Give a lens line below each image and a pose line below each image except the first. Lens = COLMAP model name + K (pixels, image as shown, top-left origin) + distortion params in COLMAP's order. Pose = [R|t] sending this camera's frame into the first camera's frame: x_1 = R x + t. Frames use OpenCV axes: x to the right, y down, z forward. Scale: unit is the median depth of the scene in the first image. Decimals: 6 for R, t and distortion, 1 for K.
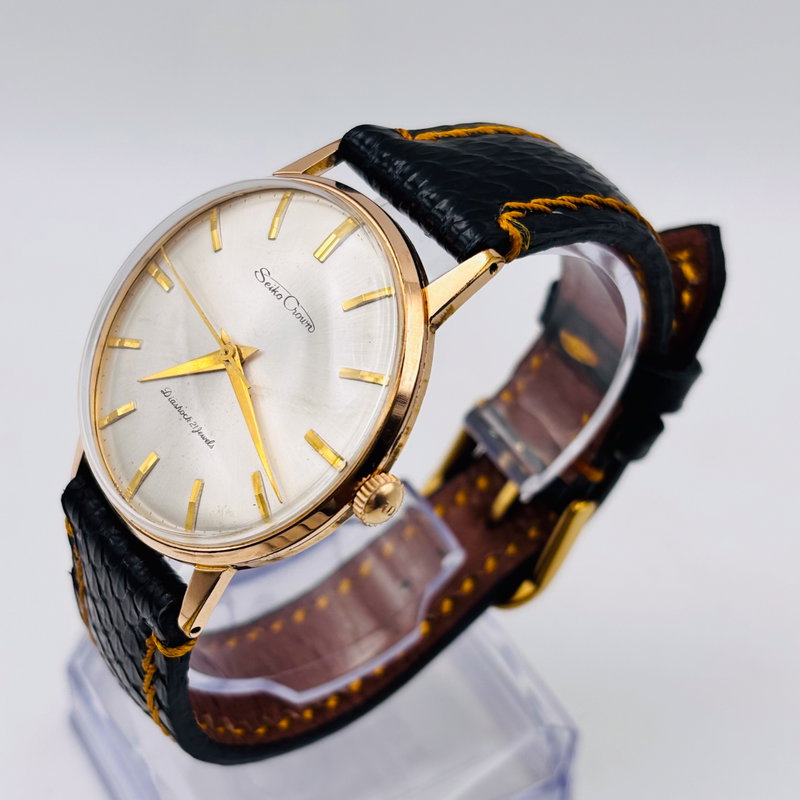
lens RADIAL K [[1667.4, 0, 389.9], [0, 1667.4, 386.1], [0, 0, 1]] dist [0.035825, -0.350031]
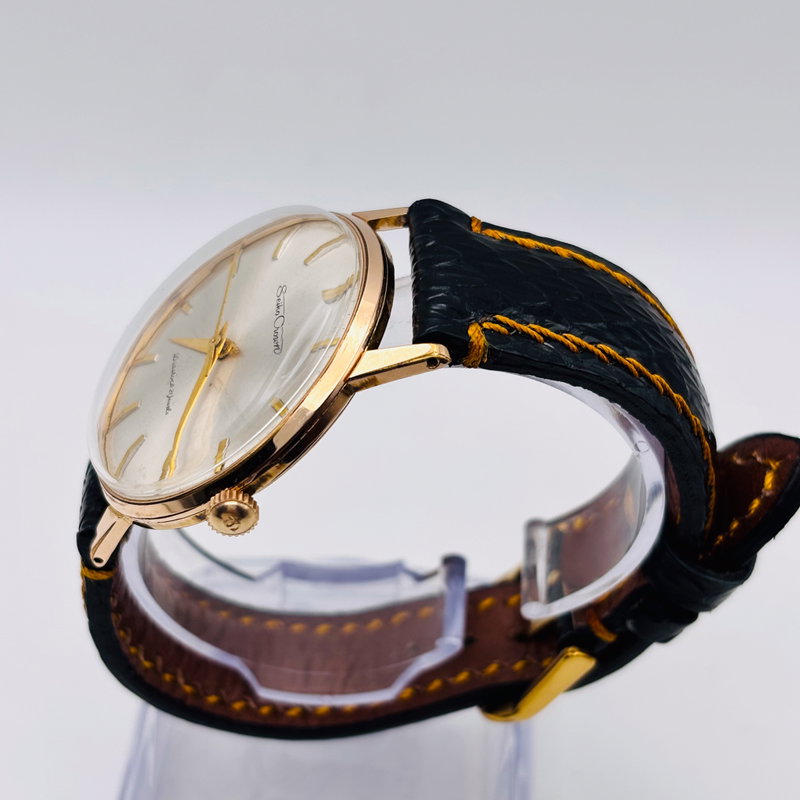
lens RADIAL K [[1667.4, 0, 389.9], [0, 1667.4, 386.1], [0, 0, 1]] dist [0.035825, -0.350031]
pose [[0.817825, 0.393647, -0.419767, 0.395746], [-0.409482, 0.910589, 0.056140, -0.086292], [0.404335, 0.125974, 0.905894, 0.048208]]
